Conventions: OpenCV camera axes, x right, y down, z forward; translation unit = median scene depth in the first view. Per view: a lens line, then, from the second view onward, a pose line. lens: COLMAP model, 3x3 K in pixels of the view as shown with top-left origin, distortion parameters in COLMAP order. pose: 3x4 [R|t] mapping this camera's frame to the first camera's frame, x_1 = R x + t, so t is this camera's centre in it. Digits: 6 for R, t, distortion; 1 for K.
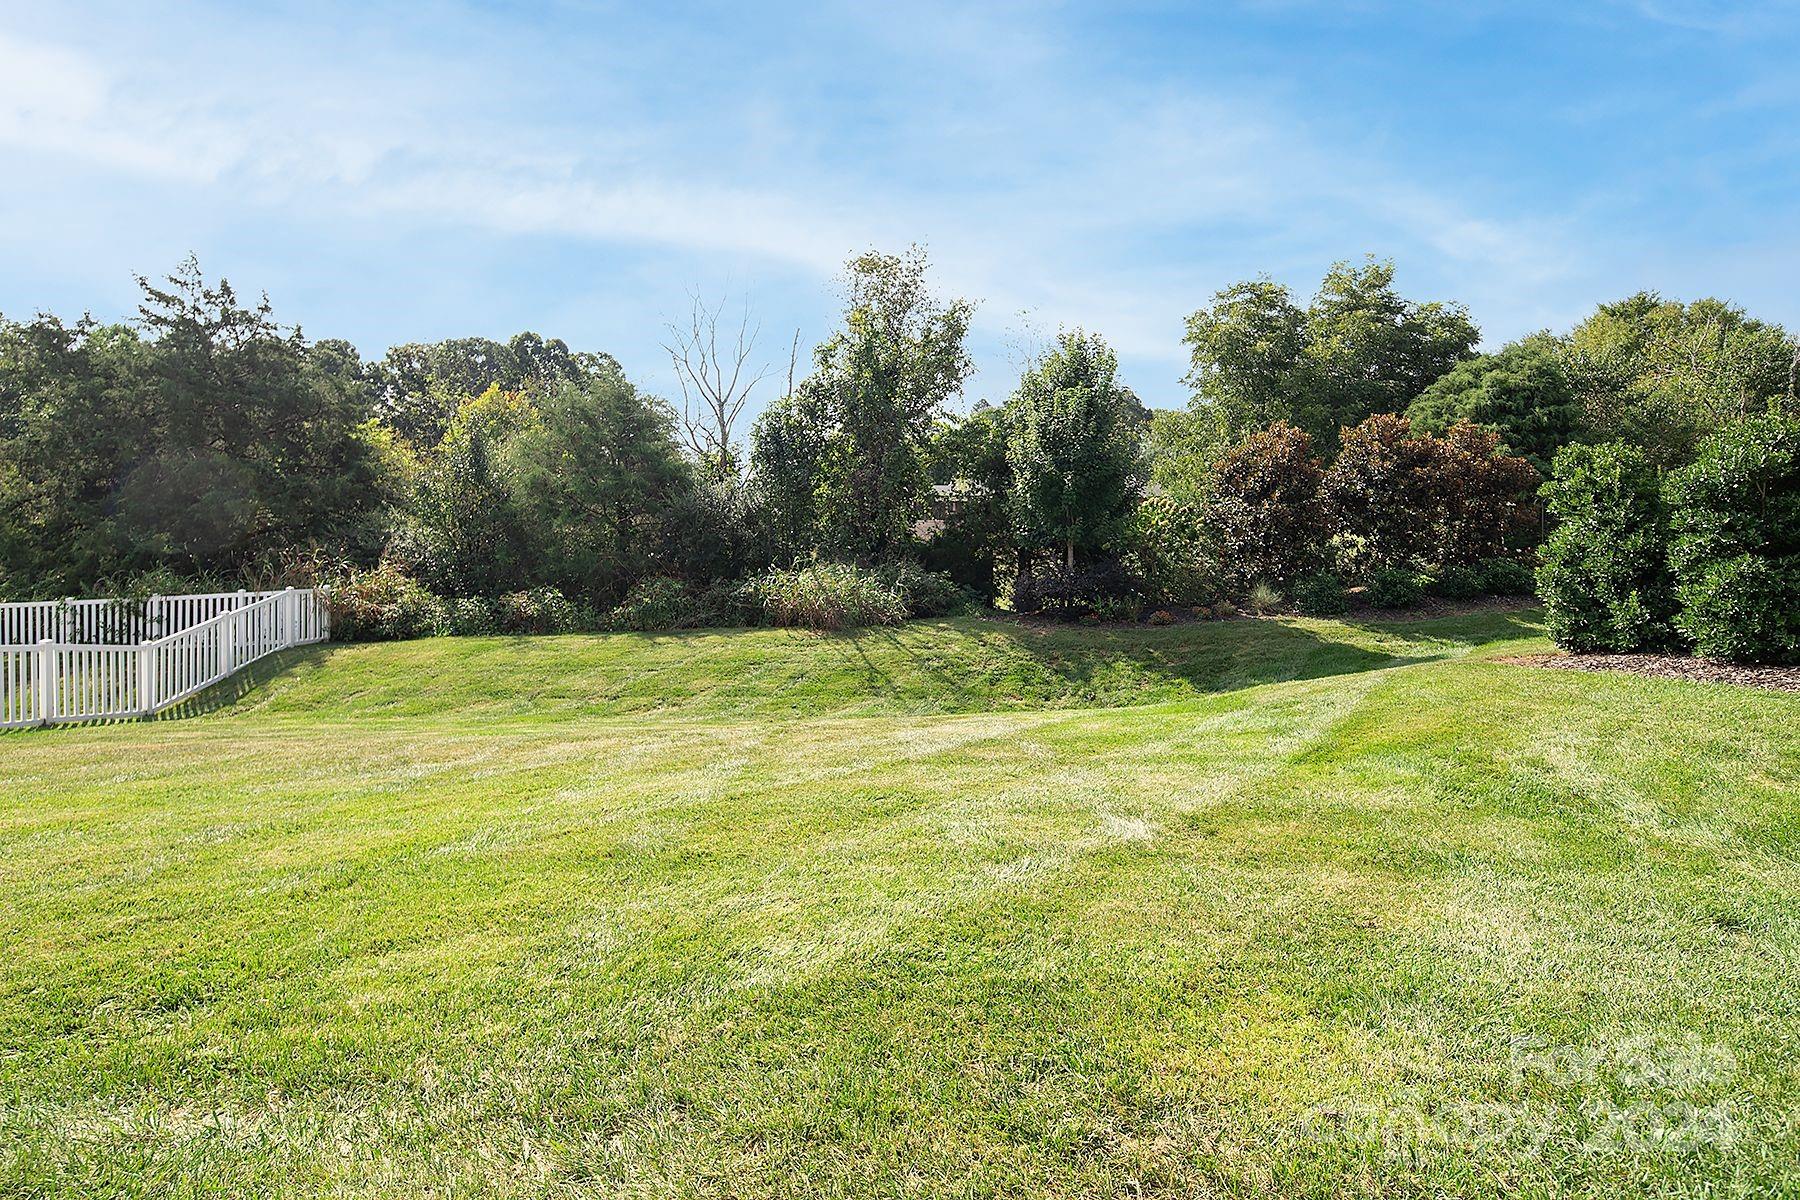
lens RADIAL K [[881.2, 0, 872.6], [0, 881.2, 540.1], [0, 0, 1]] dist [0.019851, -0.017161]
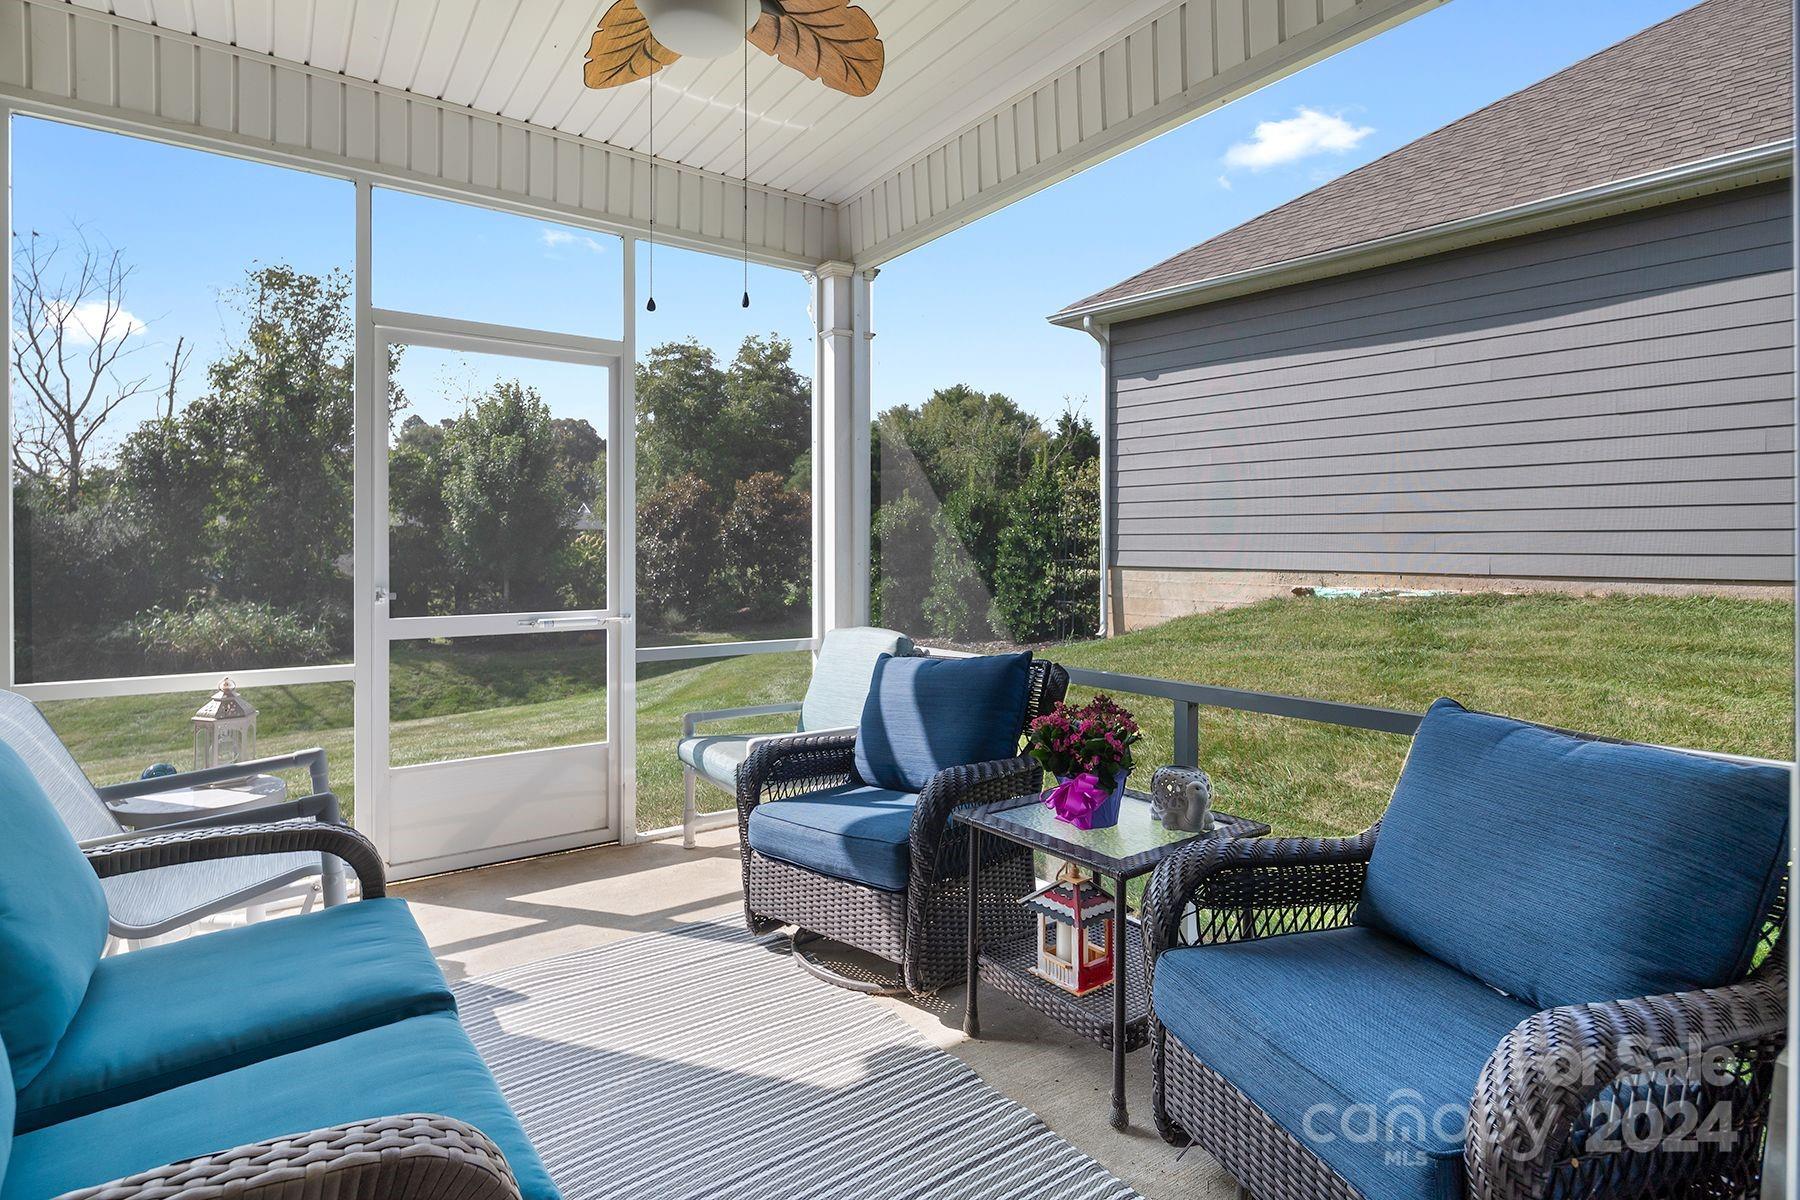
lens RADIAL K [[881.2, 0, 872.6], [0, 881.2, 540.1], [0, 0, 1]] dist [0.019851, -0.017161]
pose [[0.824590, 0.007323, 0.565683, -0.017958], [0.012899, 0.999413, -0.031741, -0.000907], [-0.565583, 0.033470, 0.824012, -0.134285]]
